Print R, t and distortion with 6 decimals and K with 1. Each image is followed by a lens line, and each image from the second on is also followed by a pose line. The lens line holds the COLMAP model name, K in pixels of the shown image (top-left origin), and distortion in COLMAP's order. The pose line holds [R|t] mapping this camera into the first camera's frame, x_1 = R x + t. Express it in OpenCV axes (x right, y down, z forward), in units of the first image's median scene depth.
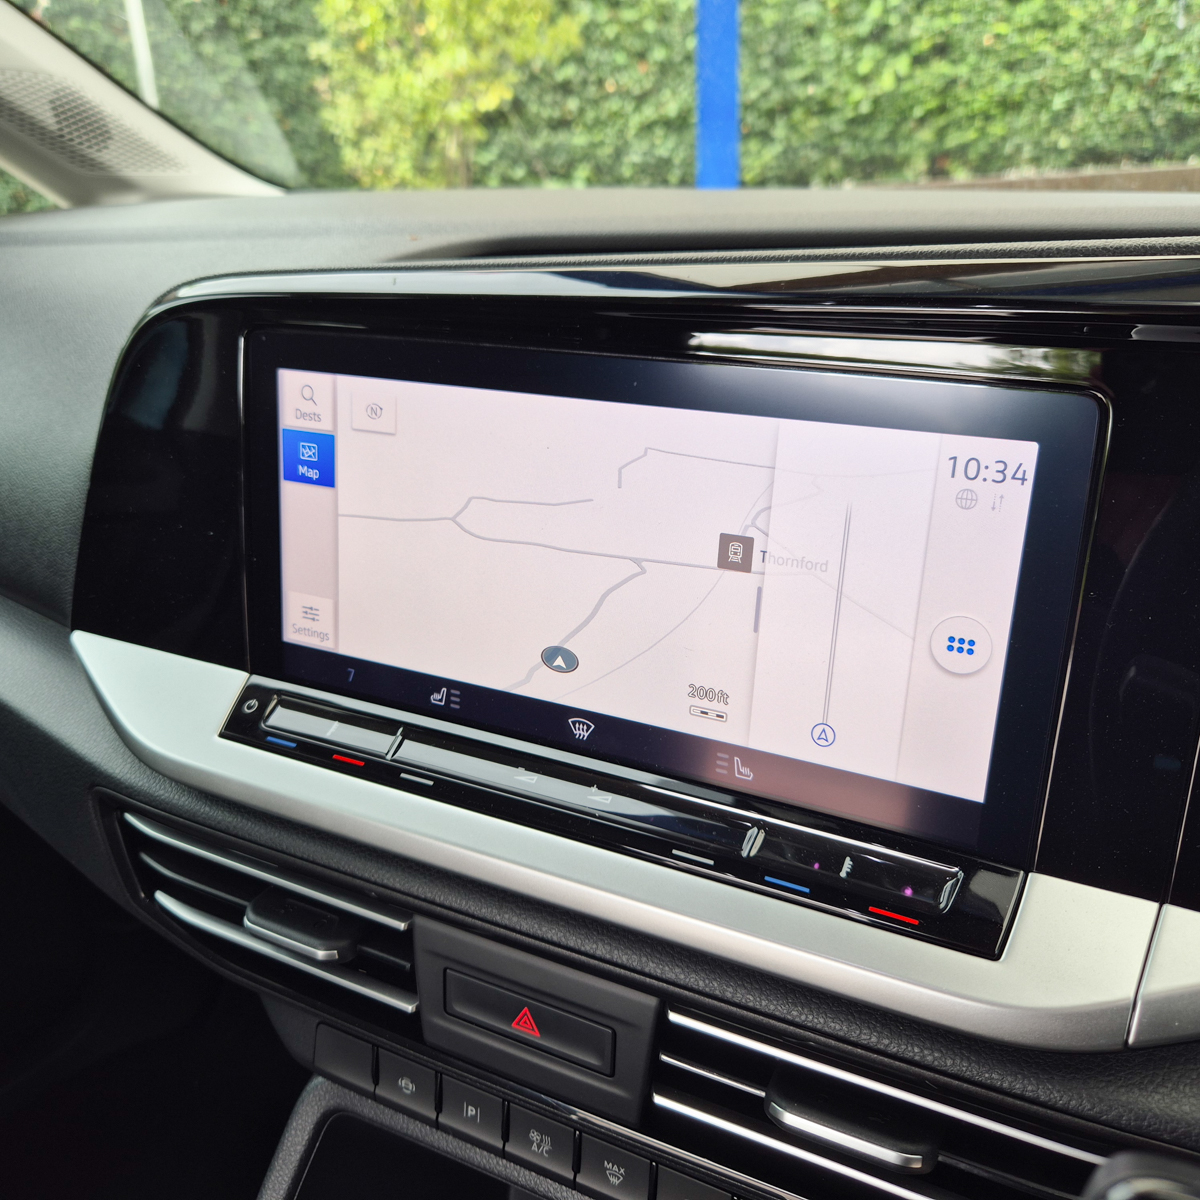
lens RADIAL K [[1071.2, 0, 600.0], [0, 1071.2, 600.0], [0, 0, 1]] dist [0.065476, -0.085820]
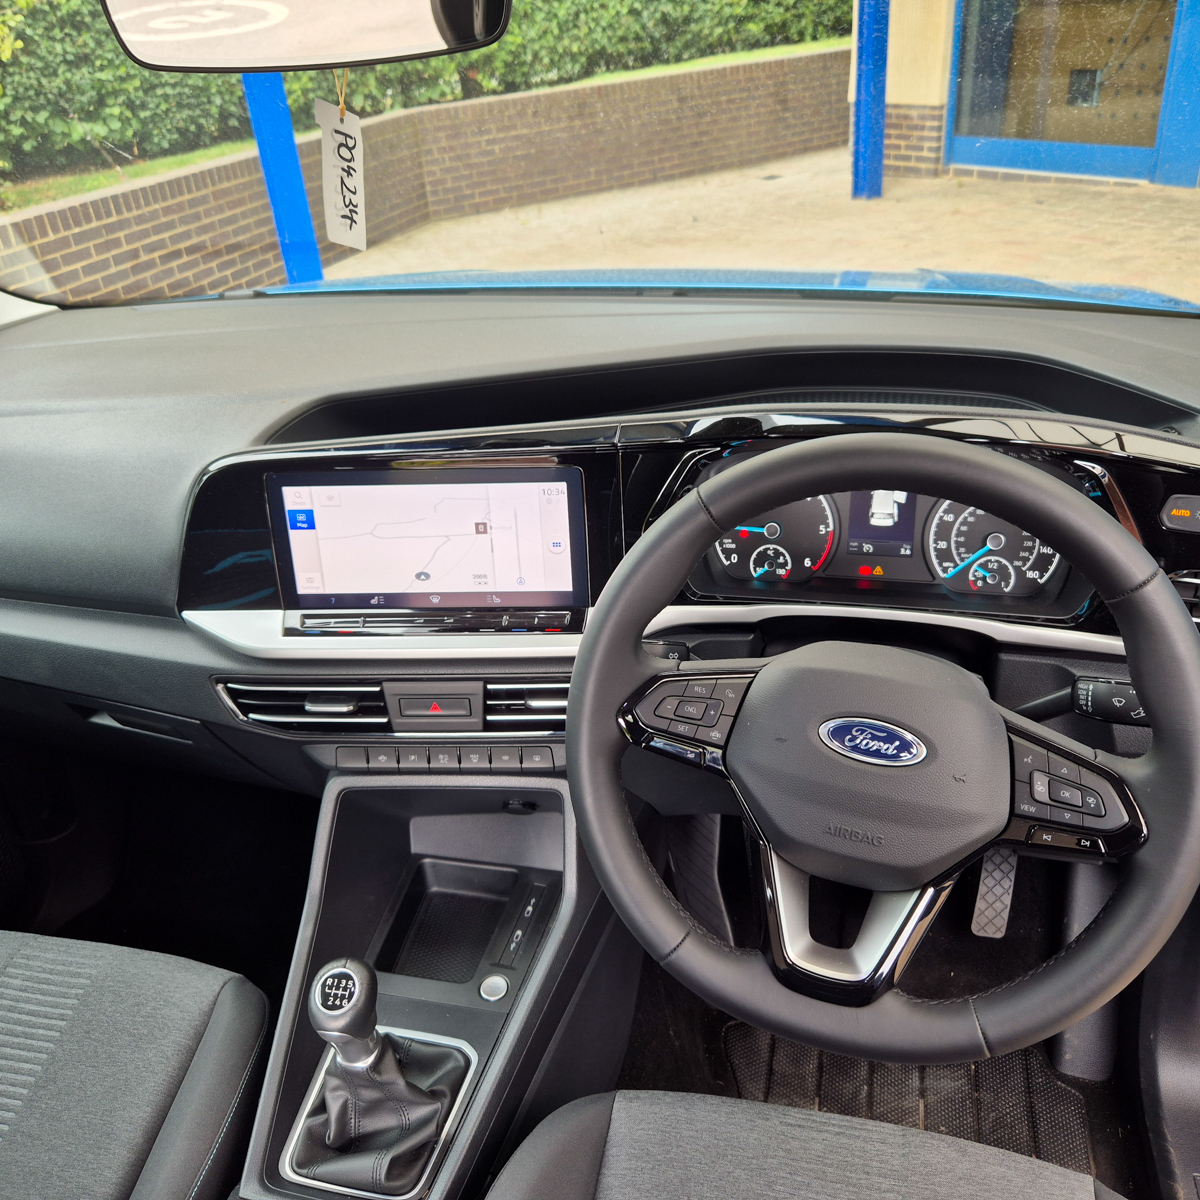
lens RADIAL K [[1065.9, 0, 607.8], [0, 1065.9, 596.1], [0, 0, 1]] dist [0.059513, -0.055576]
pose [[0.919999, -0.212840, 0.329092, -0.200733], [0.184061, 0.975968, 0.116651, -0.049820], [-0.346012, -0.046746, 0.937065, -0.679349]]
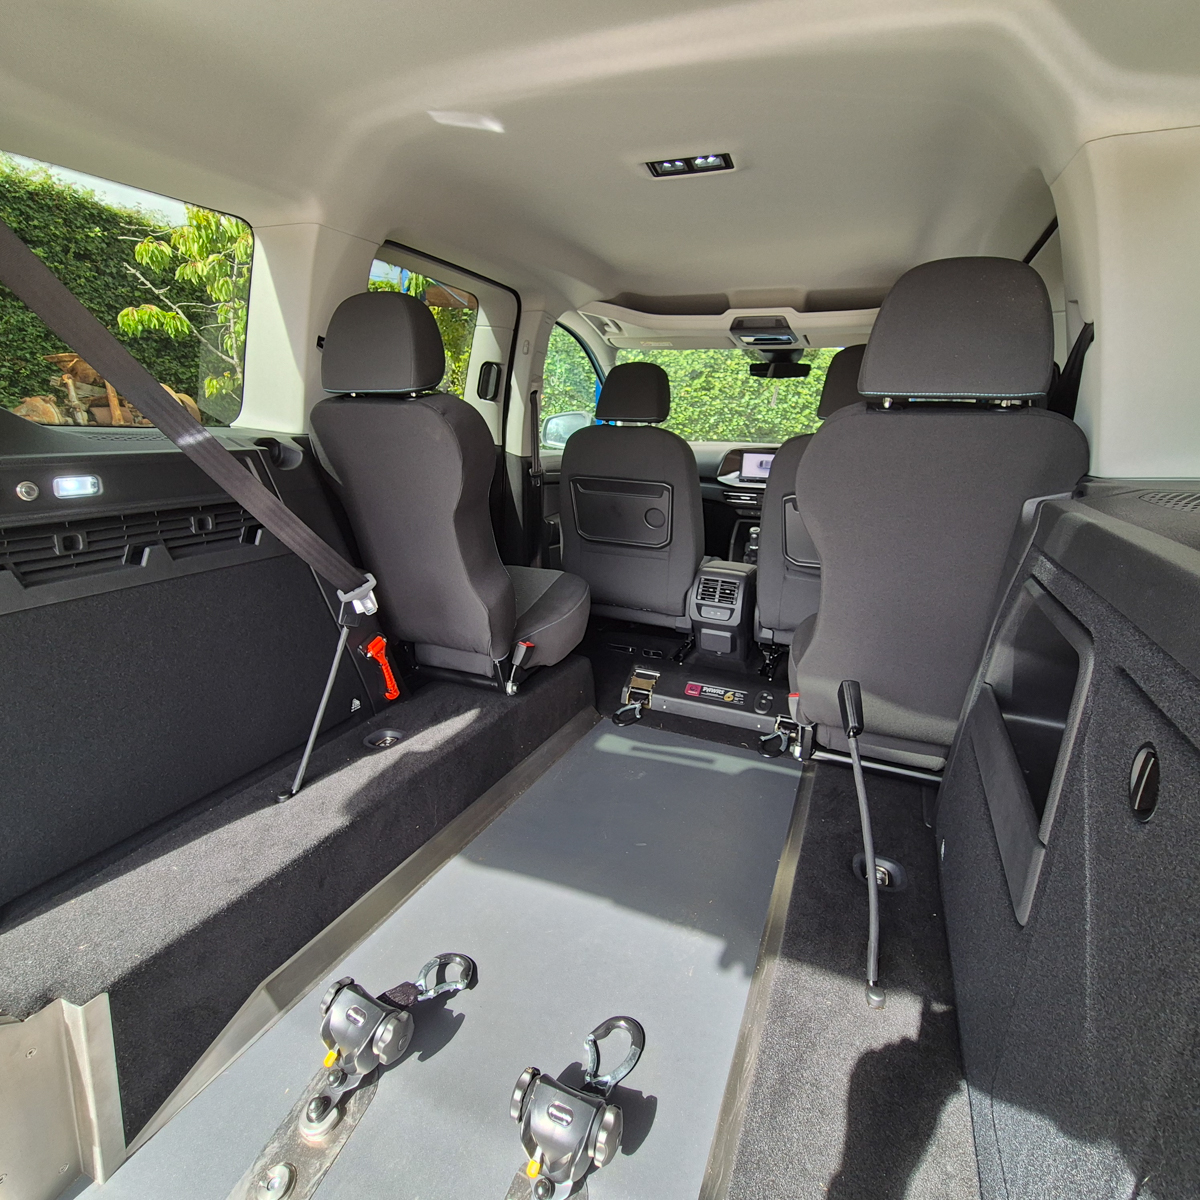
lens RADIAL K [[651.2, 0, 603.2], [0, 651.2, 594.8], [0, 0, 1]] dist [-0.000555, -0.000481]
pose [[0.970035, -0.011441, 0.242696, -1.625198], [0.047135, 0.988775, -0.141784, 1.056812], [-0.238349, 0.148975, 0.959685, -2.480640]]
